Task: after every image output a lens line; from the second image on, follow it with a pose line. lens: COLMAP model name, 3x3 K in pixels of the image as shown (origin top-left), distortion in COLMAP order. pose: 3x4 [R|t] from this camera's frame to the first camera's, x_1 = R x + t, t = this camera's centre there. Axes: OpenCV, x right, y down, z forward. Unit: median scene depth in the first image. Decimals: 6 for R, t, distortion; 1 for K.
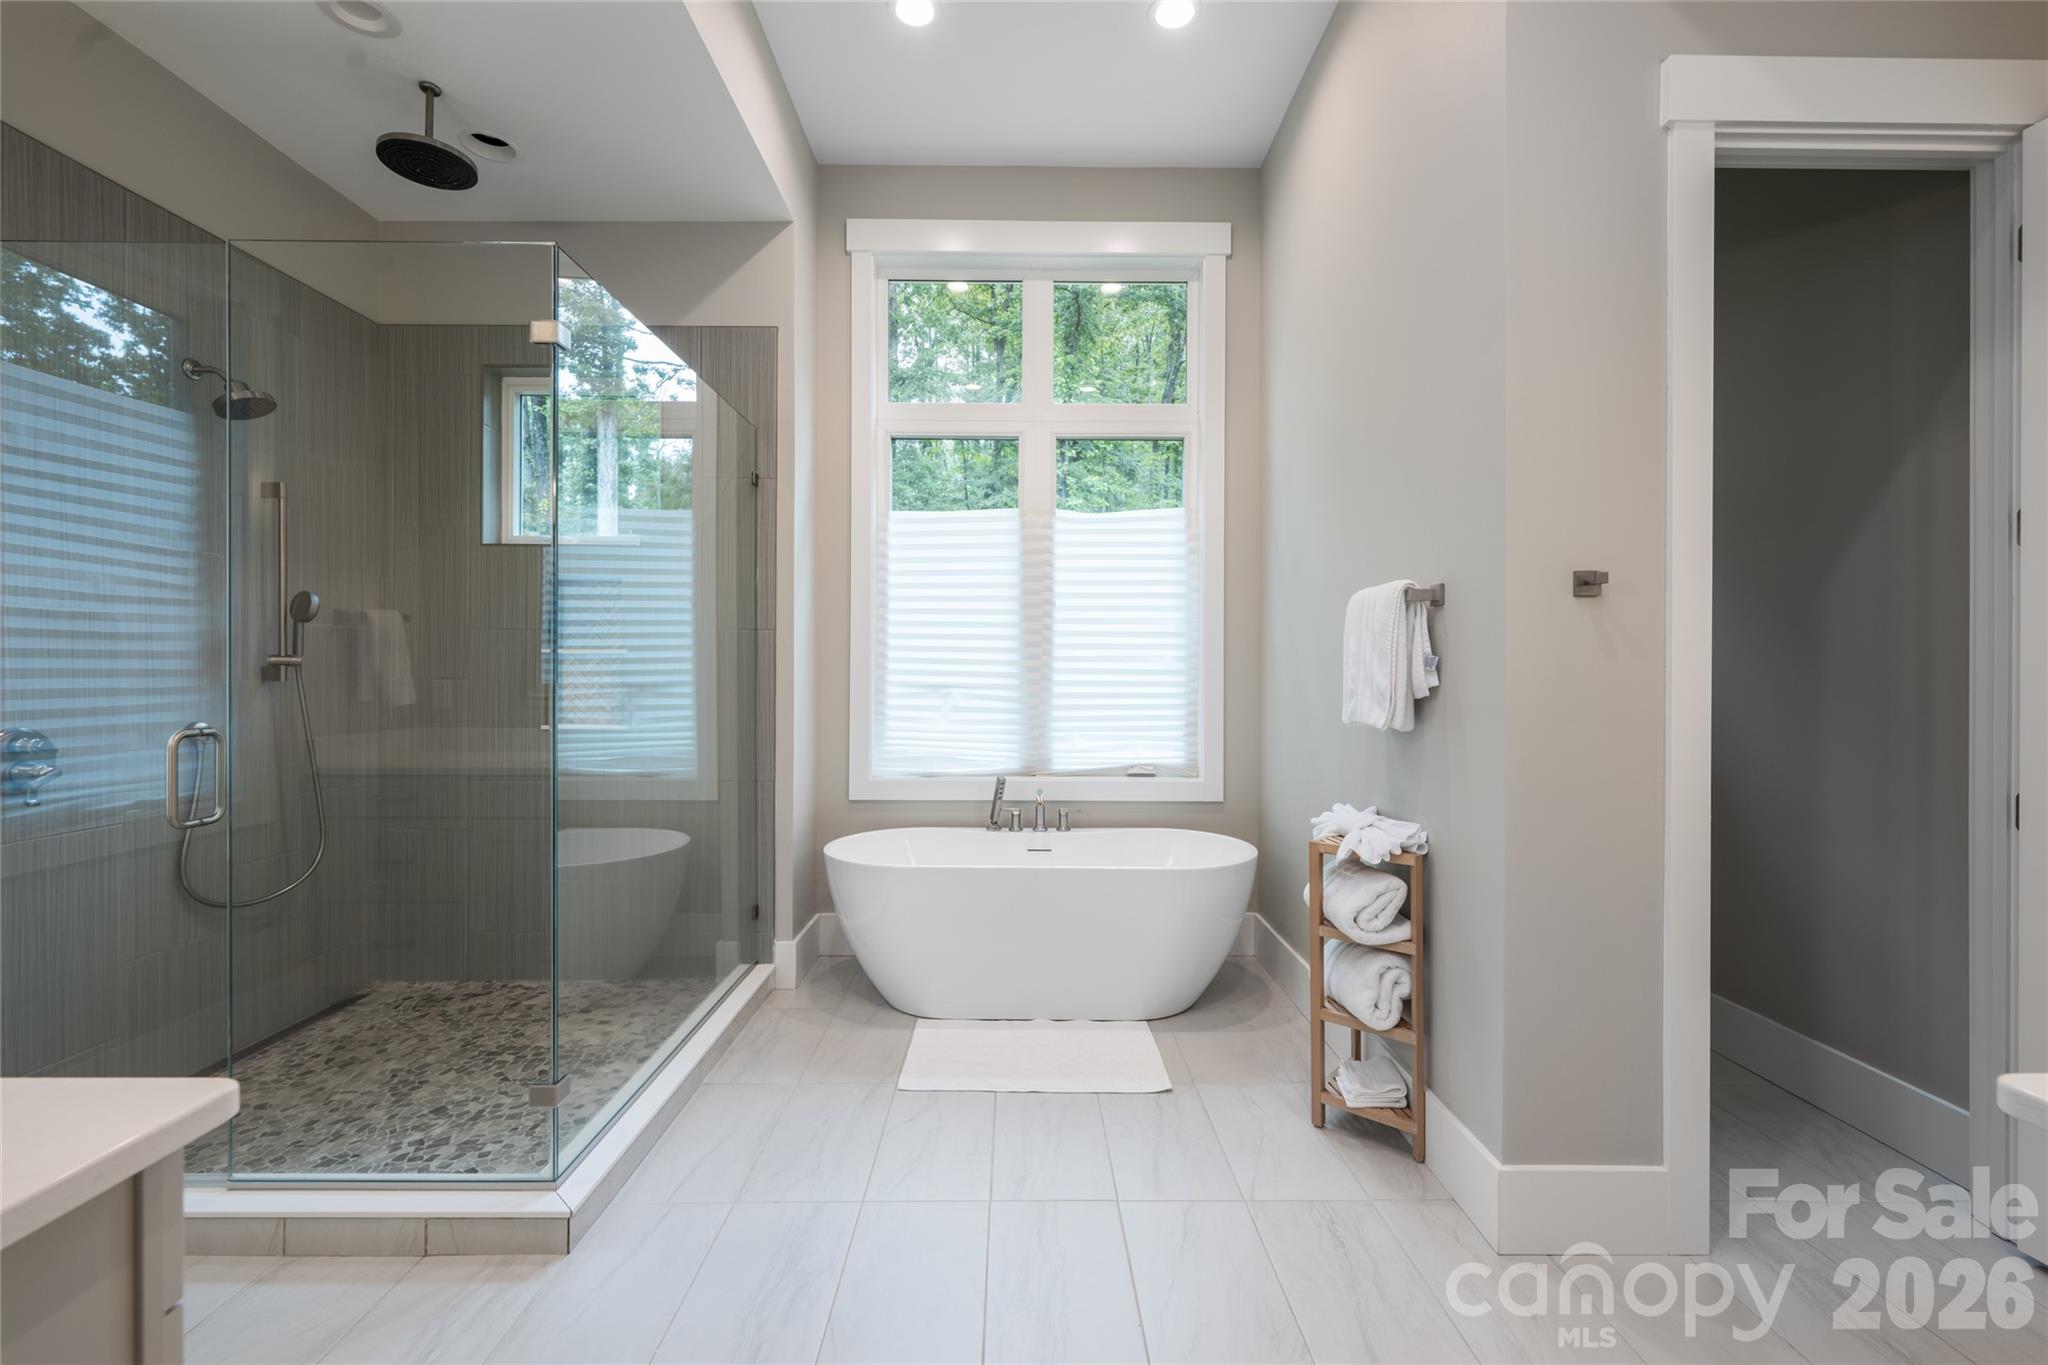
lens RADIAL K [[872.8, 0, 1024.0], [0, 872.8, 682.5], [0, 0, 1]] dist [0.001122, 0.000200]
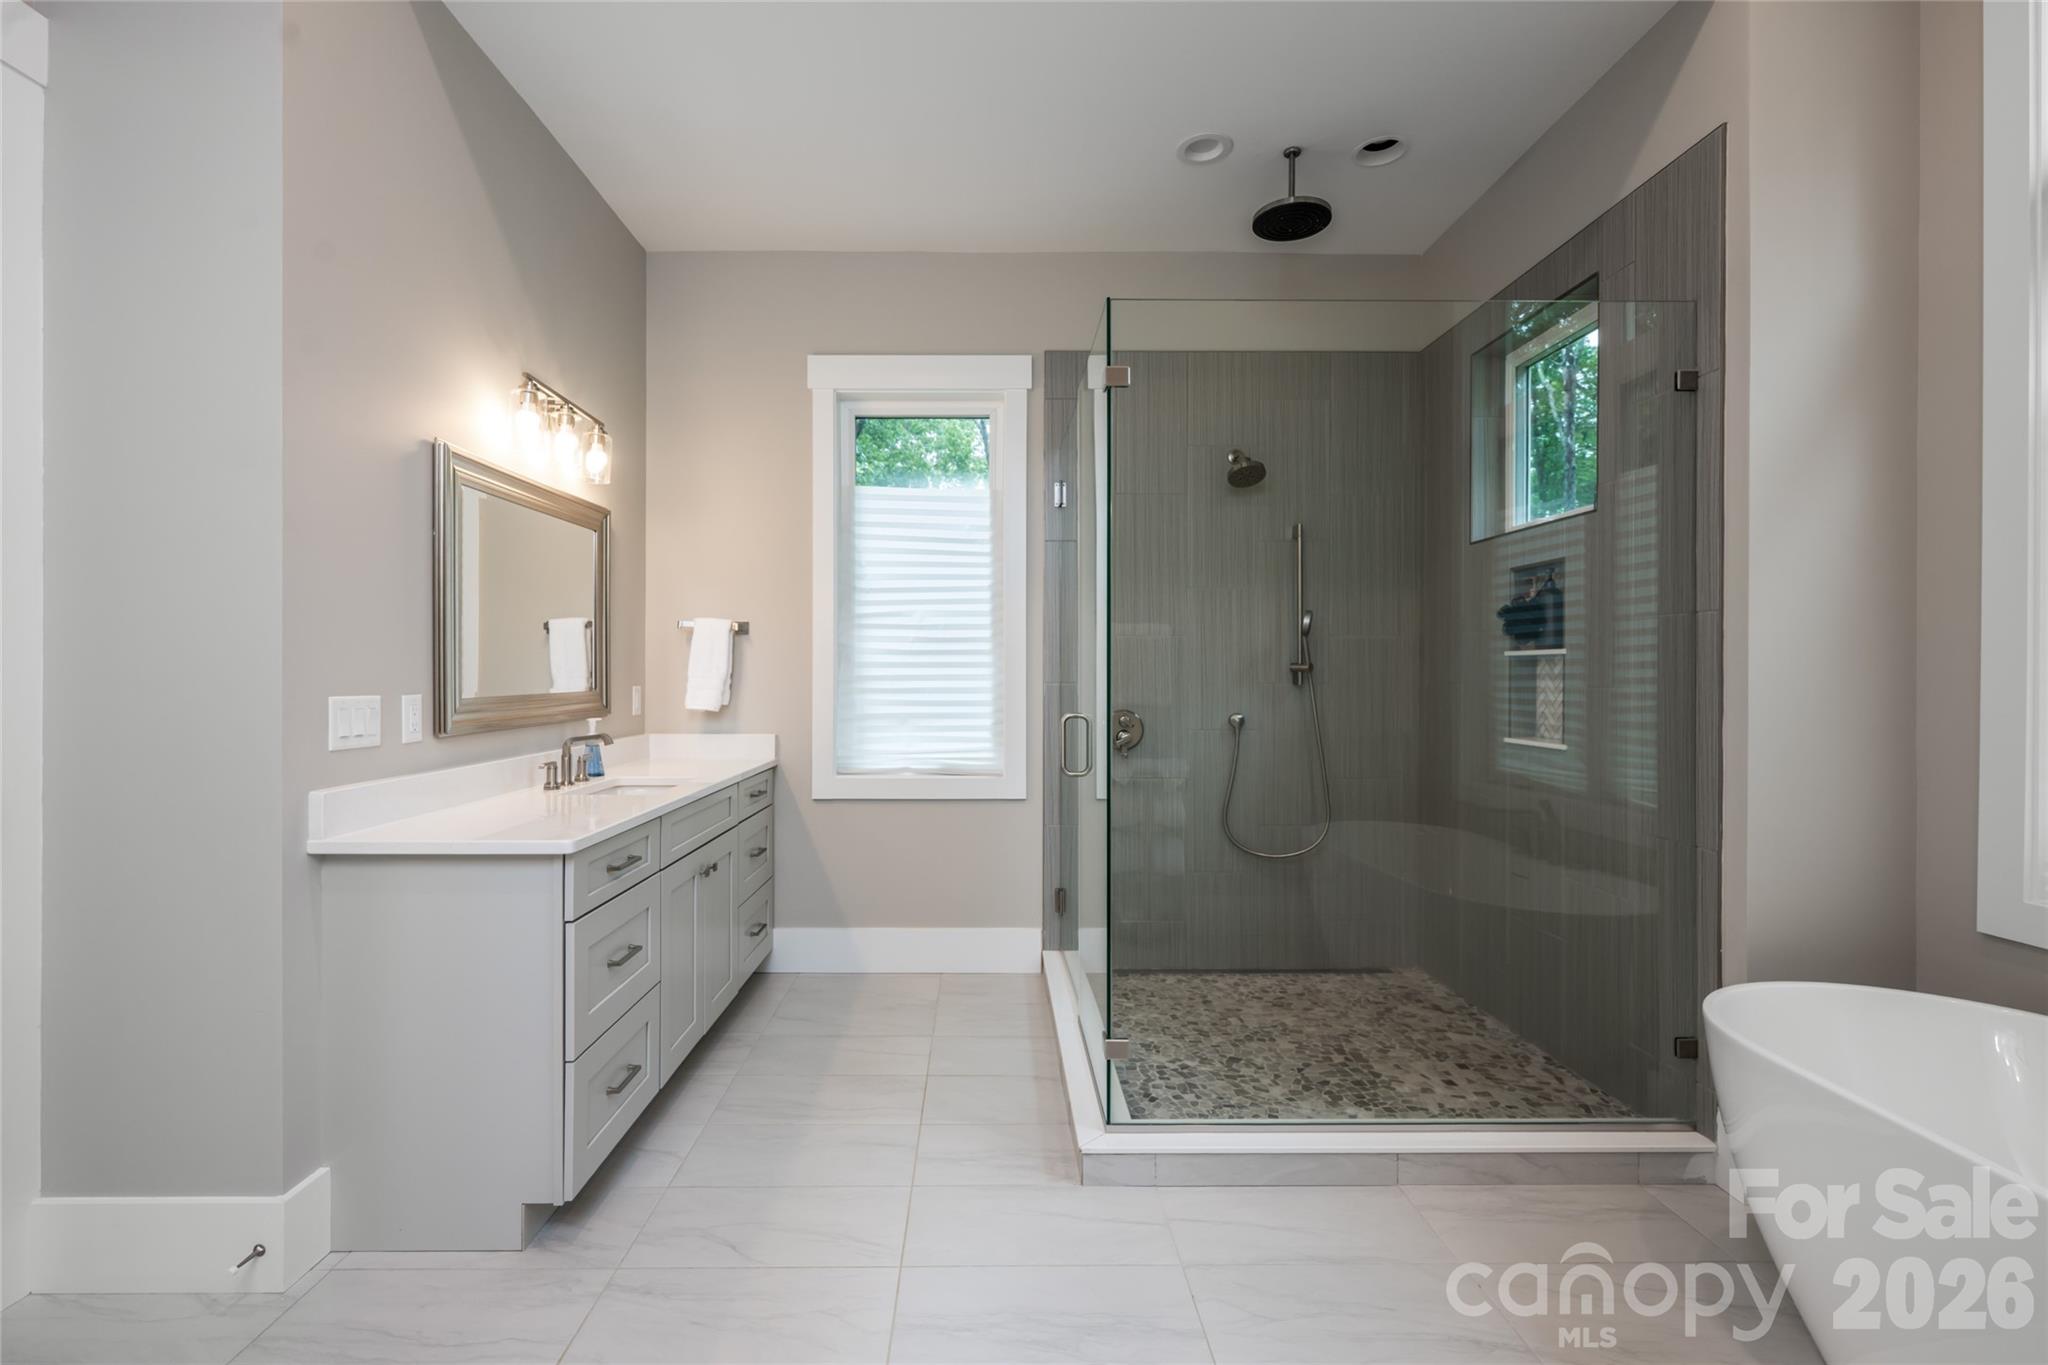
lens RADIAL K [[927.5, 0, 1024.0], [0, 927.5, 682.5], [0, 0, 1]] dist [-0.001290, -0.000128]
pose [[0.005167, 0.008858, -0.999947, 0.457274], [-0.016263, 0.999829, 0.008773, -0.007633], [0.999854, 0.016217, 0.005310, 0.606454]]
